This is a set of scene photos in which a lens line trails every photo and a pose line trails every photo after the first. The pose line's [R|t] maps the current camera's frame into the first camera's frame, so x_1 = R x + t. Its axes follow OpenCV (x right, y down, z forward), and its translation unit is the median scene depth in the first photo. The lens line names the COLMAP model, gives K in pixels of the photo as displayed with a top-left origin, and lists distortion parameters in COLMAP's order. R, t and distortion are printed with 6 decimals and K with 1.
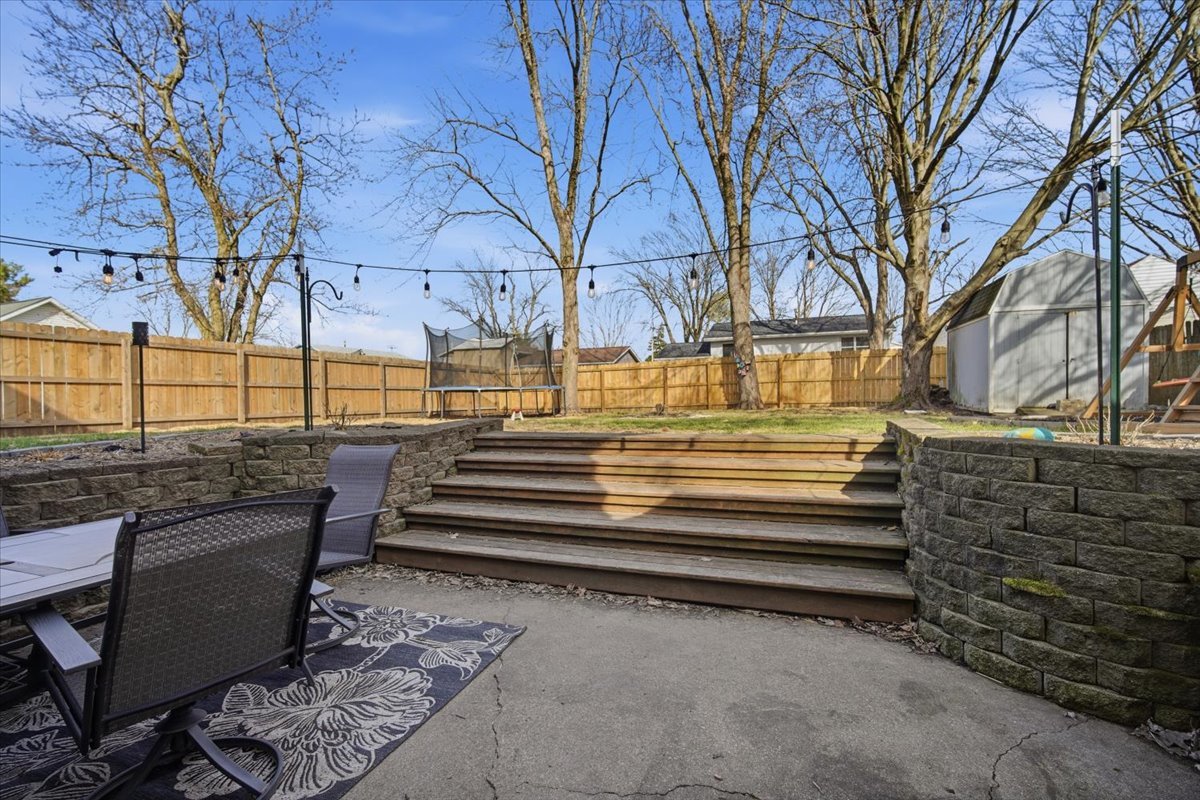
lens RADIAL K [[527.3, 0, 600.1], [0, 527.3, 393.2], [0, 0, 1]] dist [-0.014657, 0.004187]
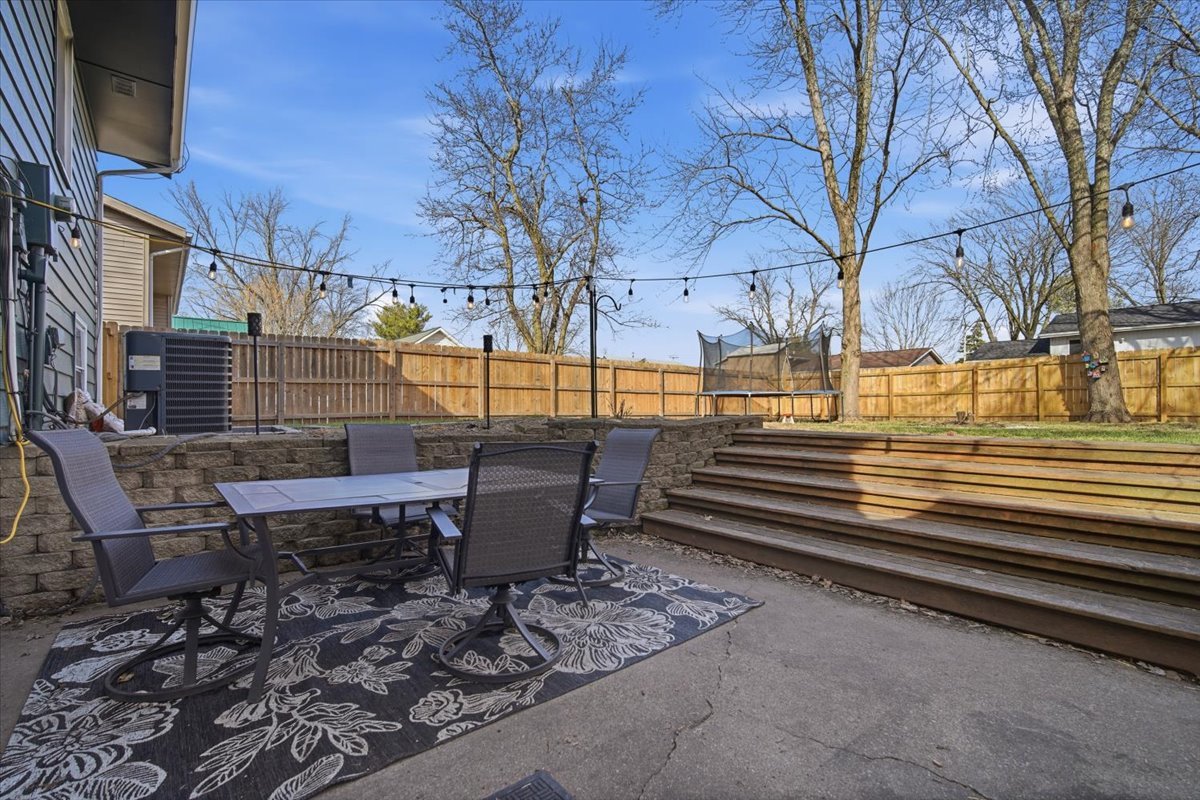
lens RADIAL K [[527.3, 0, 607.1], [0, 527.3, 394.4], [0, 0, 1]] dist [-0.014657, 0.004187]
pose [[0.876040, 0.004555, -0.482216, 0.023800], [-0.011349, 0.999873, -0.011172, 0.010753], [0.482104, 0.015259, 0.875981, -0.023264]]
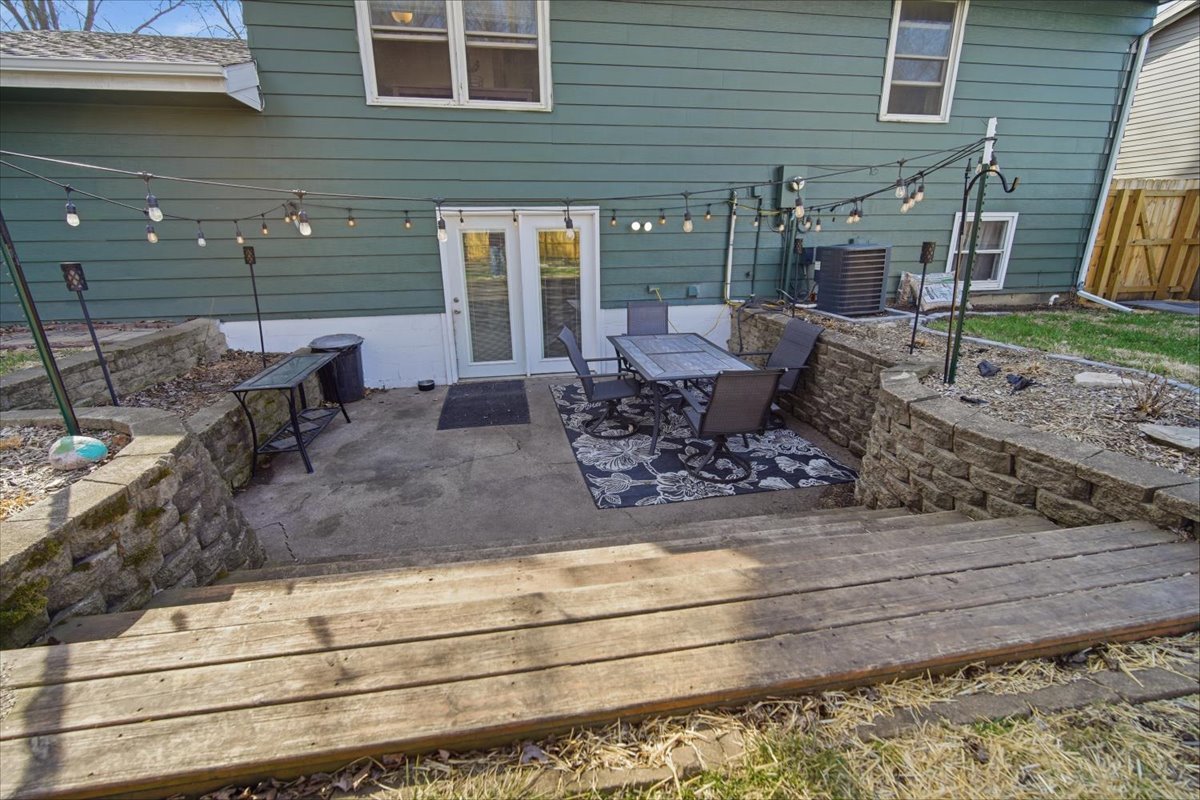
lens RADIAL K [[527.3, 0, 591.5], [0, 527.3, 403.0], [0, 0, 1]] dist [-0.014657, 0.004187]
pose [[-0.859380, 0.181583, -0.478009, 0.118780], [0.022583, 0.947389, 0.319288, -0.057775], [0.510838, 0.263595, -0.818268, 0.520651]]
